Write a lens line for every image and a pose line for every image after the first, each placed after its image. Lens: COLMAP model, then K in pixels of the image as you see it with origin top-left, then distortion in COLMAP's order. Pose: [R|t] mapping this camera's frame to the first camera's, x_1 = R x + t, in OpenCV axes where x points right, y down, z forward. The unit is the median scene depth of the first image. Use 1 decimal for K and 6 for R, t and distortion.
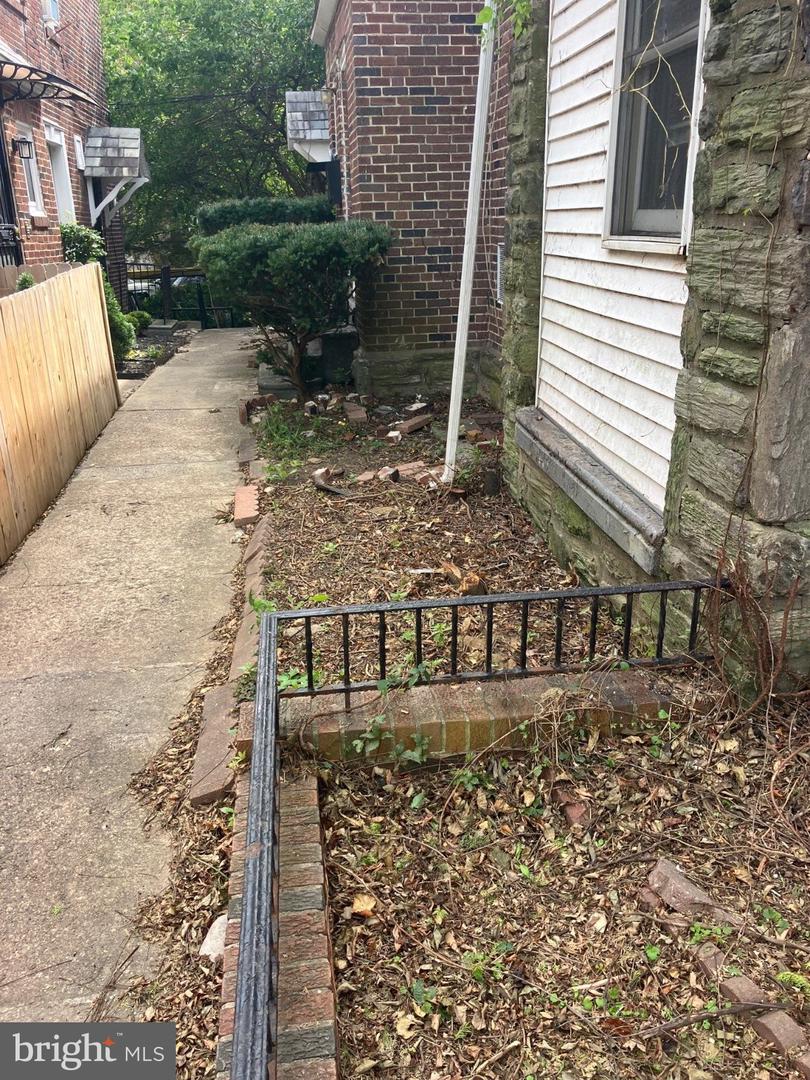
lens RADIAL K [[867.3, 0, 405.0], [0, 867.3, 540.0], [0, 0, 1]] dist [0.027980, -0.008807]
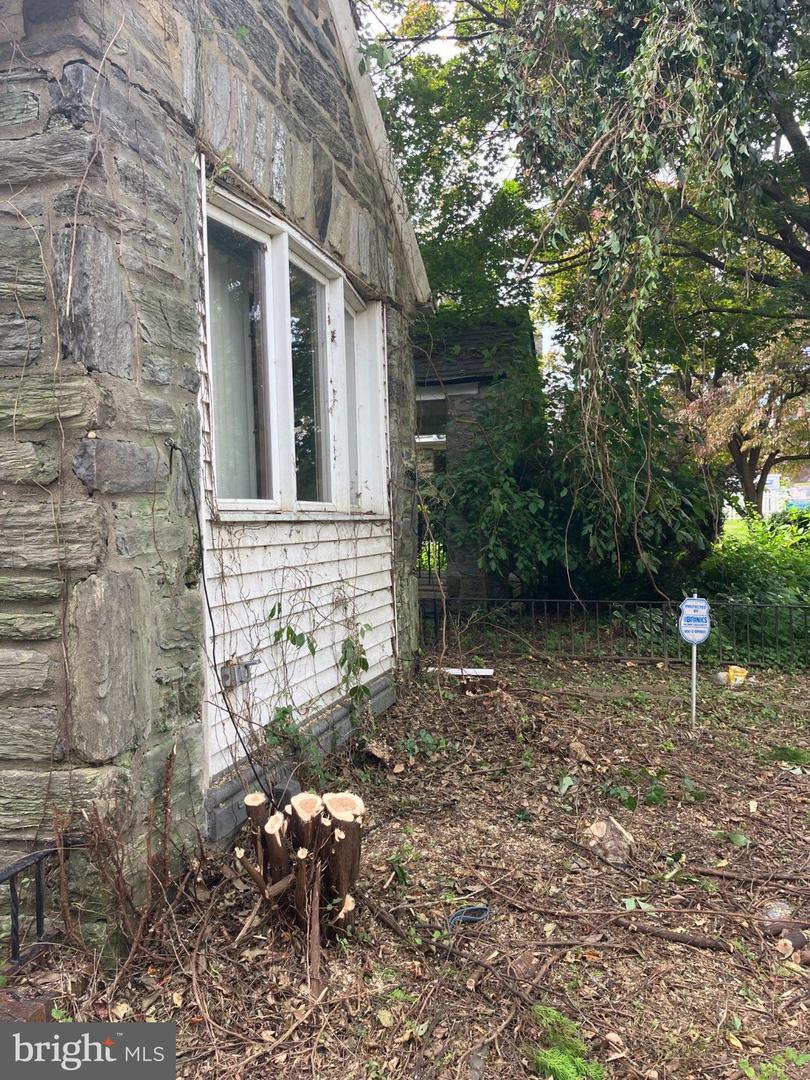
lens RADIAL K [[867.3, 0, 405.0], [0, 867.3, 540.0], [0, 0, 1]] dist [0.027980, -0.008807]
pose [[0.393126, -0.004567, 0.919473, -0.404024], [0.335862, 0.931602, -0.138973, -0.001602], [-0.855949, 0.363450, 0.367771, 0.231786]]
